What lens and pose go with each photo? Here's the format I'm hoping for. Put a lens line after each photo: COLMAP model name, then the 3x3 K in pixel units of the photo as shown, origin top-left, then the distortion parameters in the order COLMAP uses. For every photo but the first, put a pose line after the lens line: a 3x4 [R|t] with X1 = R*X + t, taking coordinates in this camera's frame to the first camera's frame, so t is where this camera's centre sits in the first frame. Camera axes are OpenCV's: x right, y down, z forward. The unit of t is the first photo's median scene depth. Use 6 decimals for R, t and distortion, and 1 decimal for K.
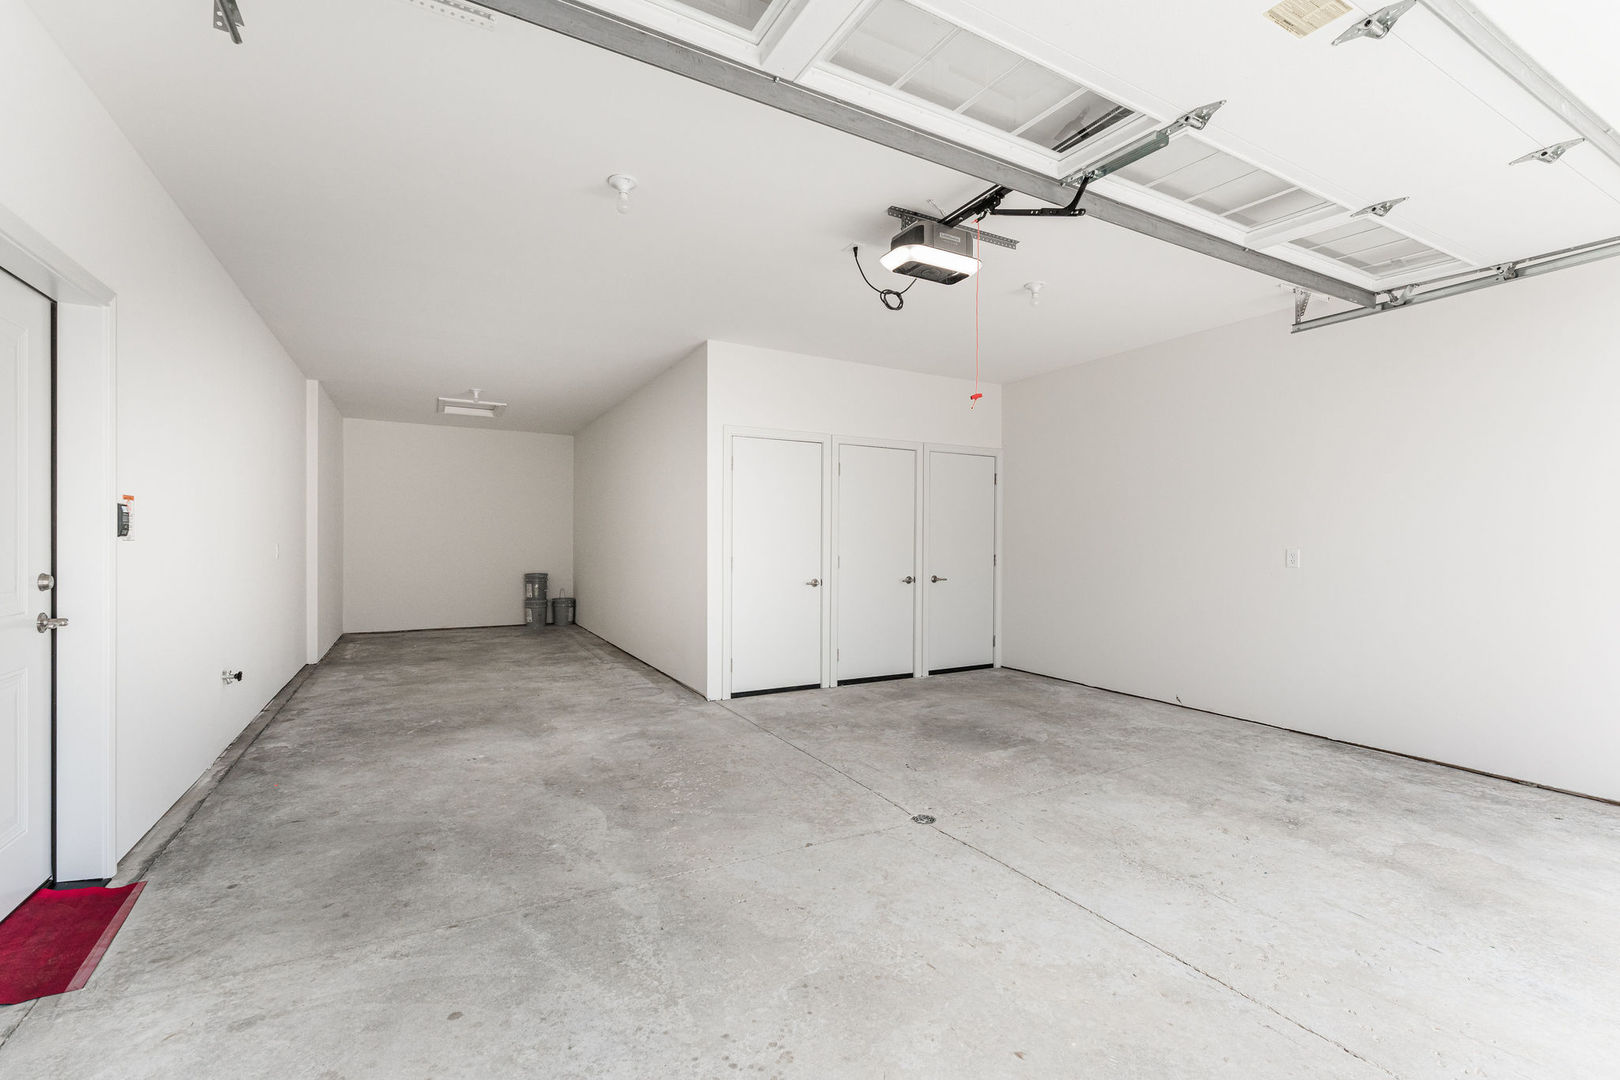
lens RADIAL K [[681.8, 0, 791.3], [0, 681.8, 547.3], [0, 0, 1]] dist [0.000995, 0.000273]
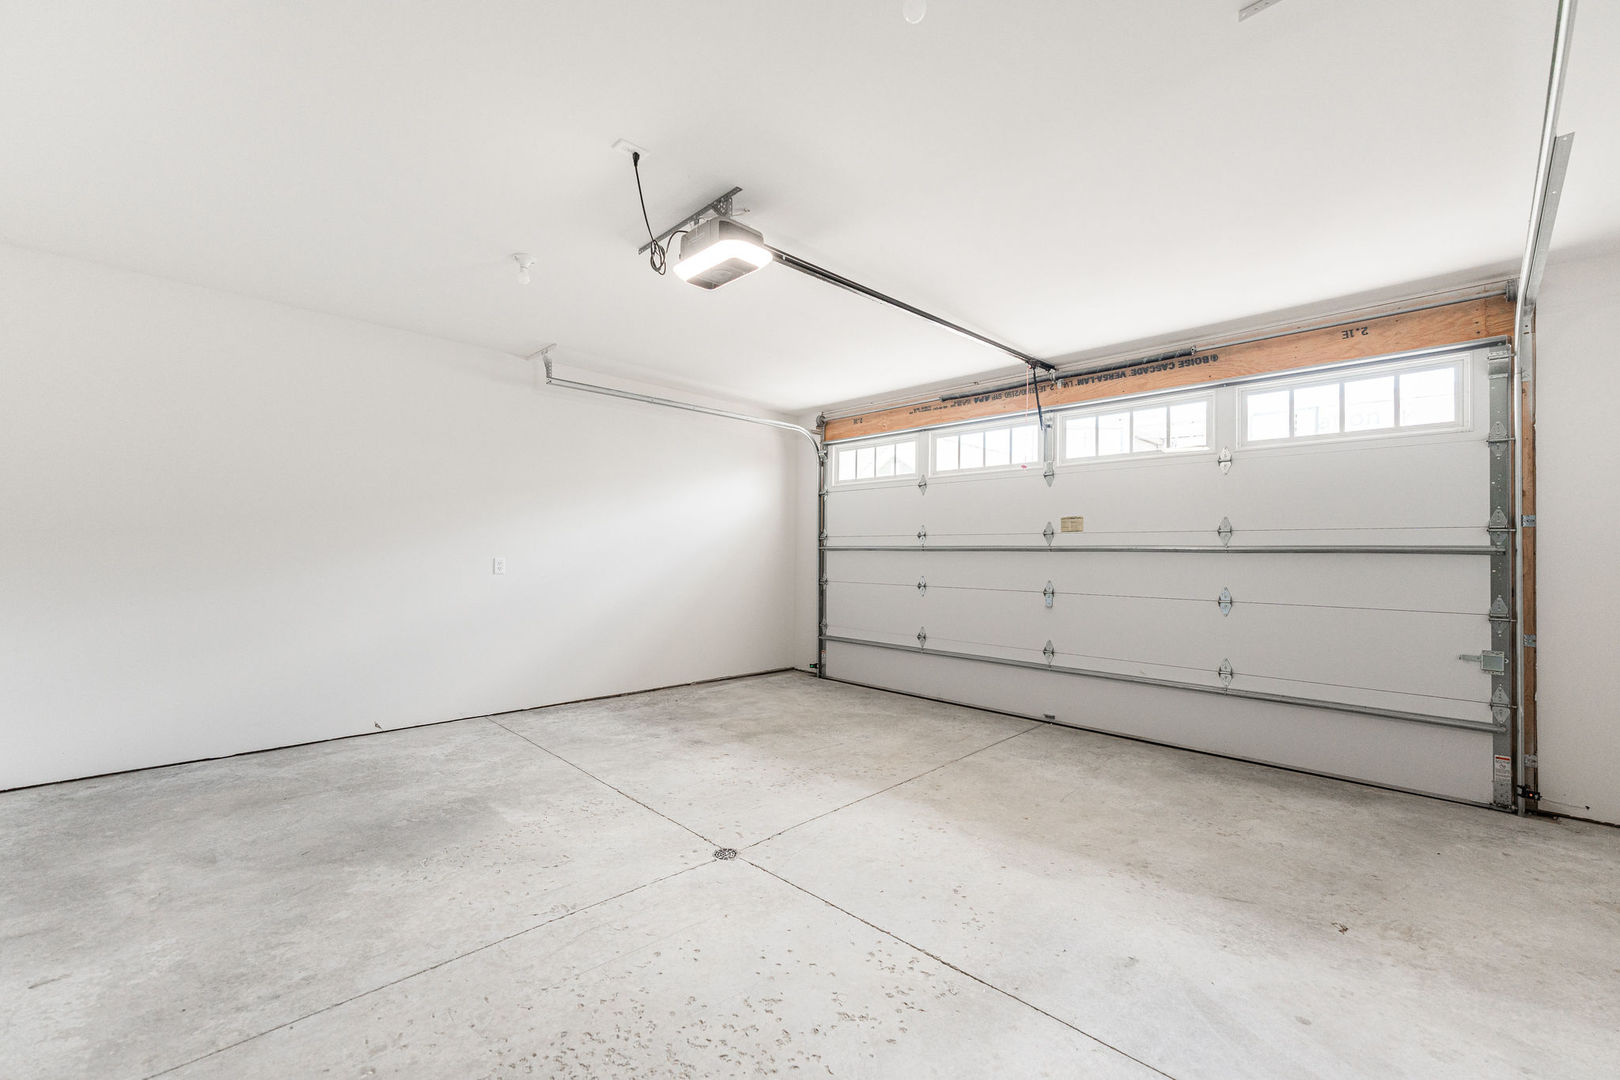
lens RADIAL K [[681.8, 0, 791.3], [0, 681.8, 547.3], [0, 0, 1]] dist [0.000995, 0.000273]
pose [[-0.275431, -0.000688, 0.961321, -0.543660], [-0.000276, 1.000000, 0.000637, -0.017289], [-0.961321, -0.000090, -0.275431, 0.869518]]
